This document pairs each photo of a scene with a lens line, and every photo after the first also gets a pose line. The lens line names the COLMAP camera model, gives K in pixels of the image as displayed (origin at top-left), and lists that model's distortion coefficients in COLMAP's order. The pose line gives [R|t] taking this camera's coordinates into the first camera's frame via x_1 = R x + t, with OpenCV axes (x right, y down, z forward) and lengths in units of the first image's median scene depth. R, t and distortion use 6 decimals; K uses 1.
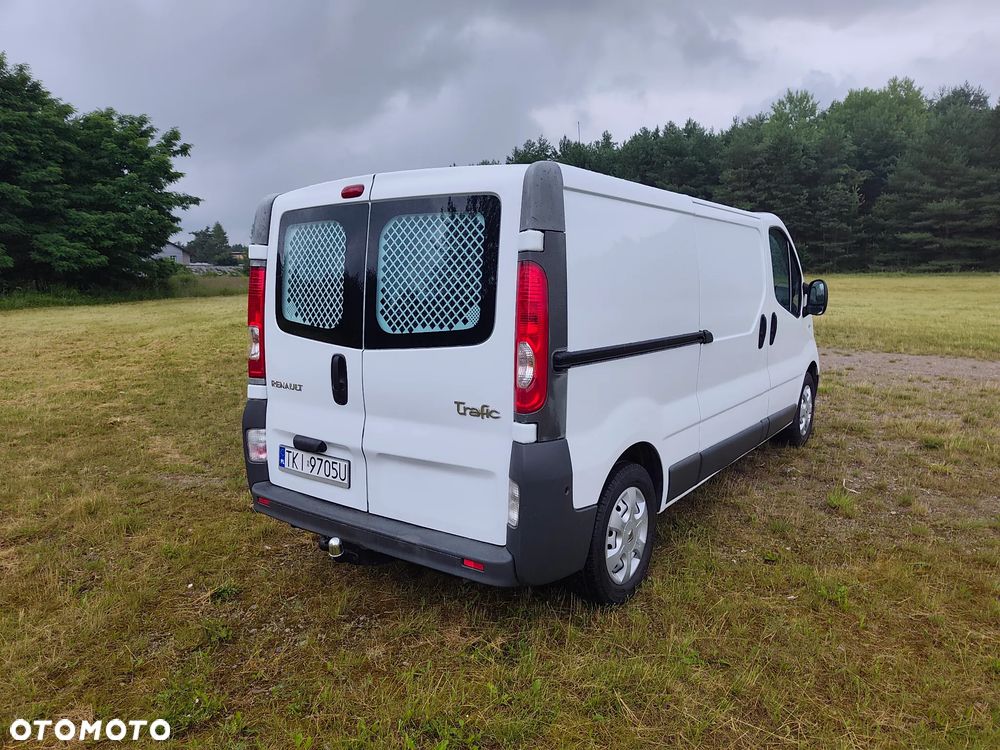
lens RADIAL K [[687.1, 0, 515.3], [0, 687.1, 377.7], [0, 0, 1]] dist [0.010070, -0.003057]
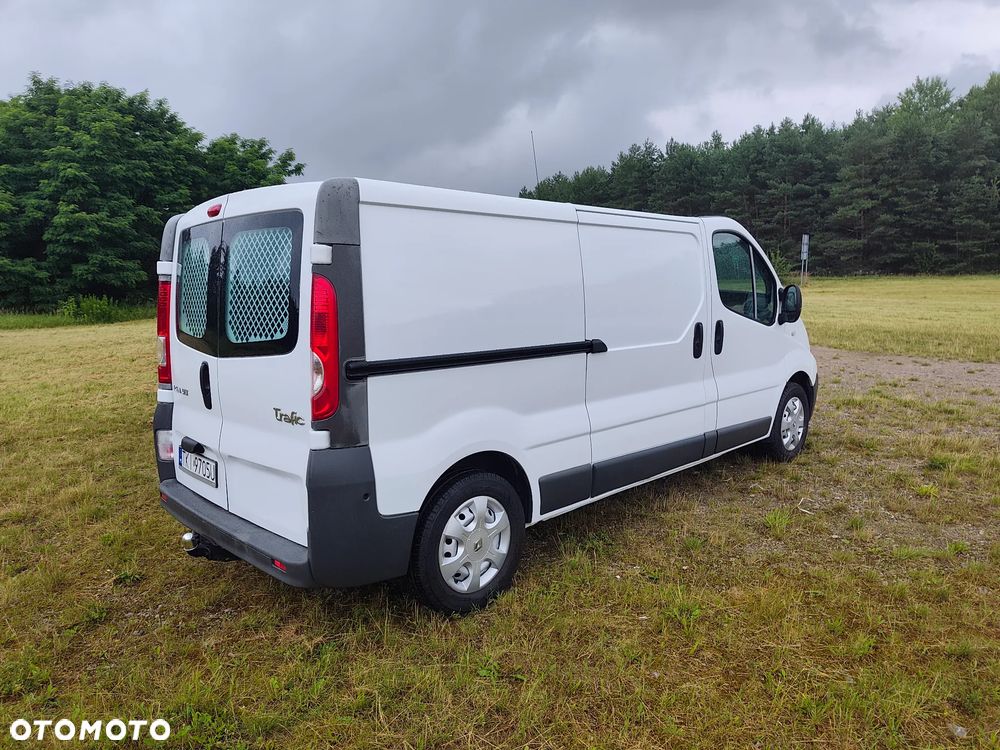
lens RADIAL K [[687.4, 0, 514.5], [0, 687.4, 378.9], [0, 0, 1]] dist [0.003598, -0.005322]
pose [[0.986077, 0.010257, -0.165974, 0.358245], [-0.011507, 0.999912, -0.006571, -0.005404], [0.165892, 0.008390, 0.986108, 0.020681]]
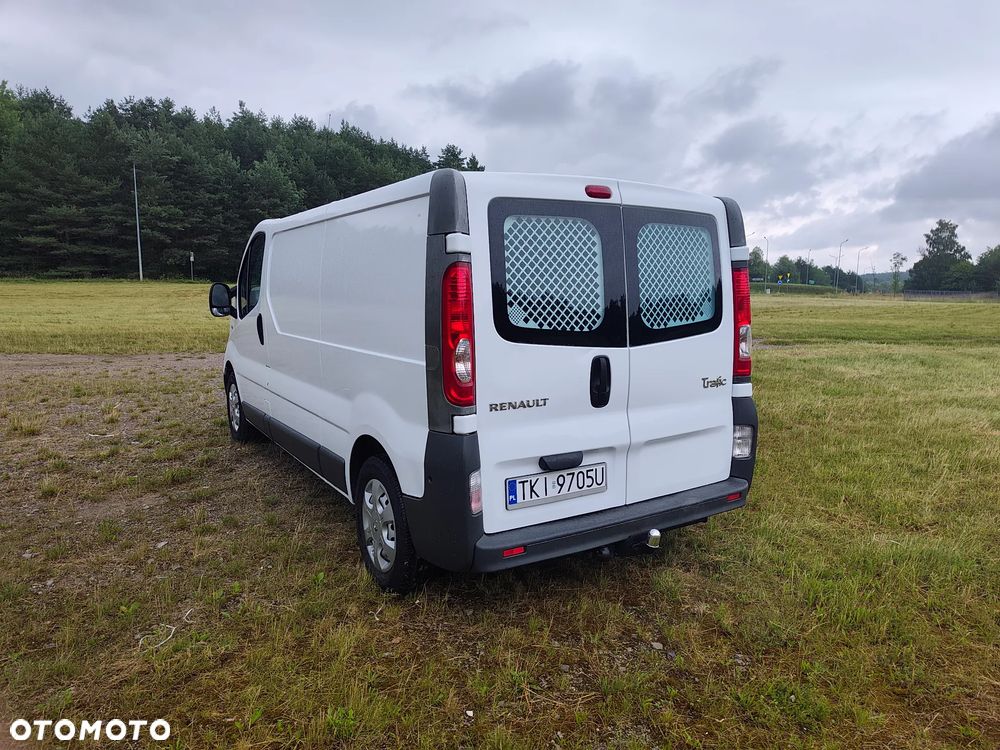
lens RADIAL K [[682.6, 0, 513.5], [0, 682.6, 368.8], [0, 0, 1]] dist [0.023153, -0.006567]
pose [[0.377206, -0.110178, 0.919552, -1.084864], [0.130093, 0.989357, 0.065177, -0.086337], [-0.916947, 0.095042, 0.387525, 0.666121]]
